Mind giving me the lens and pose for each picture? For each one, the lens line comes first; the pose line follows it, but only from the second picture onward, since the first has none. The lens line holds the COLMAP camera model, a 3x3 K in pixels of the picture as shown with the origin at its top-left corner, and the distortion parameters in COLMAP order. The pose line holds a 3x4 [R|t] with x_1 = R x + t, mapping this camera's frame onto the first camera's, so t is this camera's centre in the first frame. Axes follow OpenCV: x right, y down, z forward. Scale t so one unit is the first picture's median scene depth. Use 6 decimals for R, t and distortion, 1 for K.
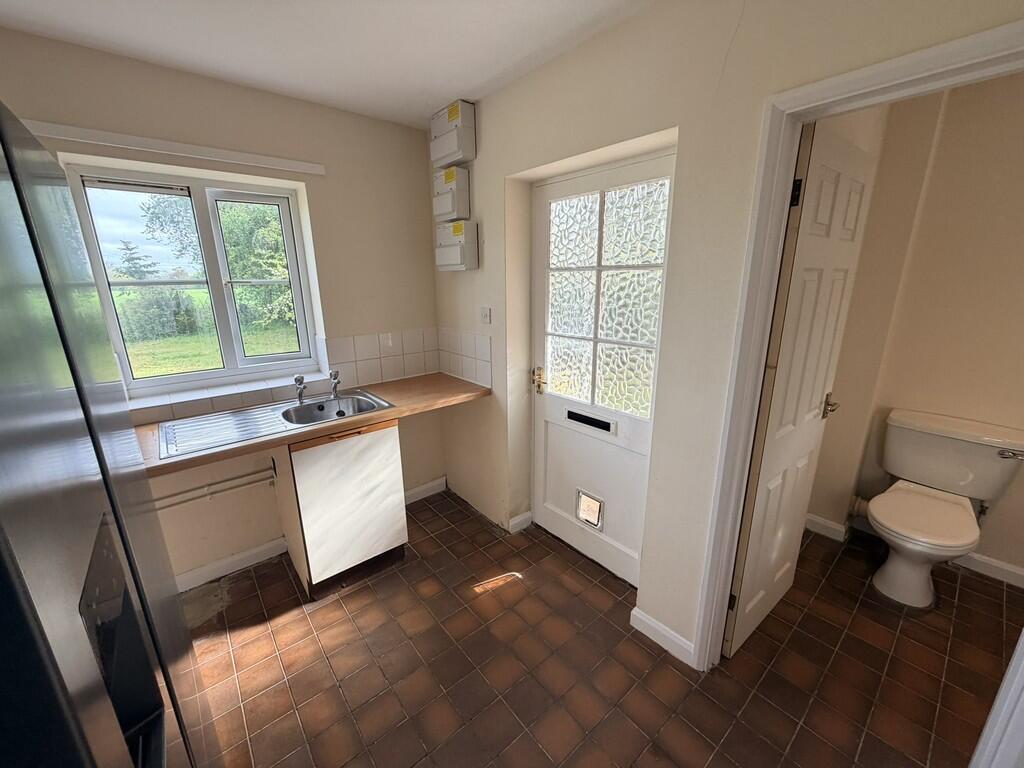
lens RADIAL K [[406.0, 0, 514.3], [0, 406.0, 386.8], [0, 0, 1]] dist [0.000227, 0.000257]
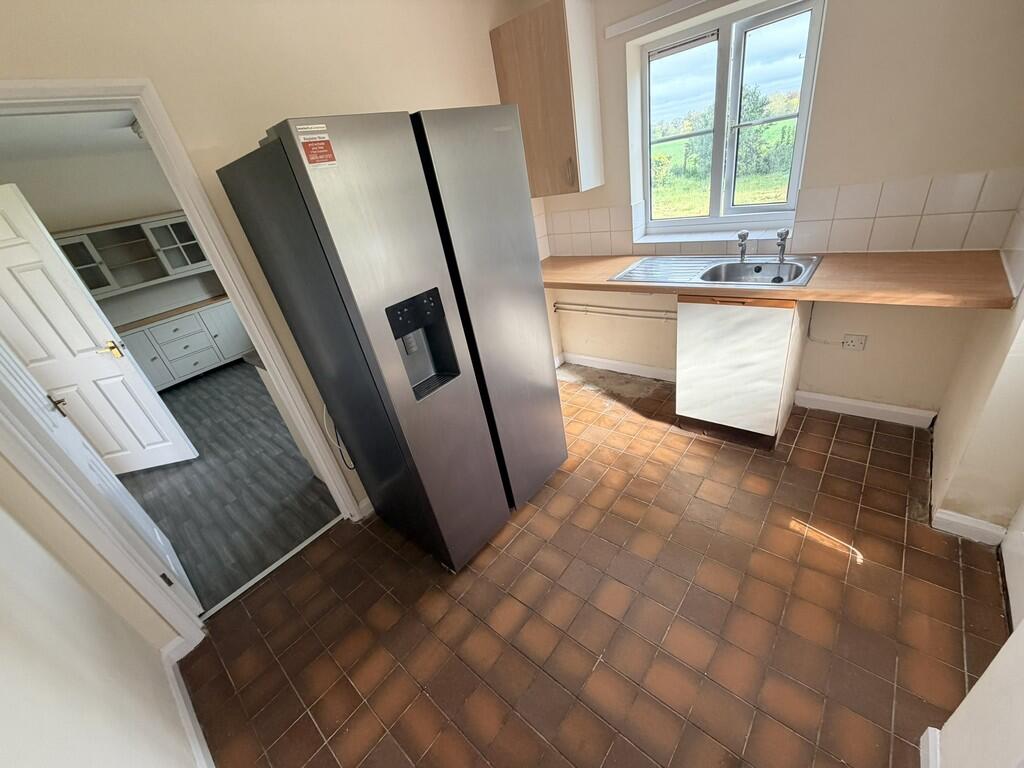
lens RADIAL K [[406.0, 0, 508.9], [0, 406.0, 391.5], [0, 0, 1]] dist [0.000227, 0.000257]
pose [[0.151976, 0.466403, -0.871419, 0.456871], [-0.083039, 0.884568, 0.458959, -0.094753], [0.984890, 0.002611, 0.173163, 0.276035]]
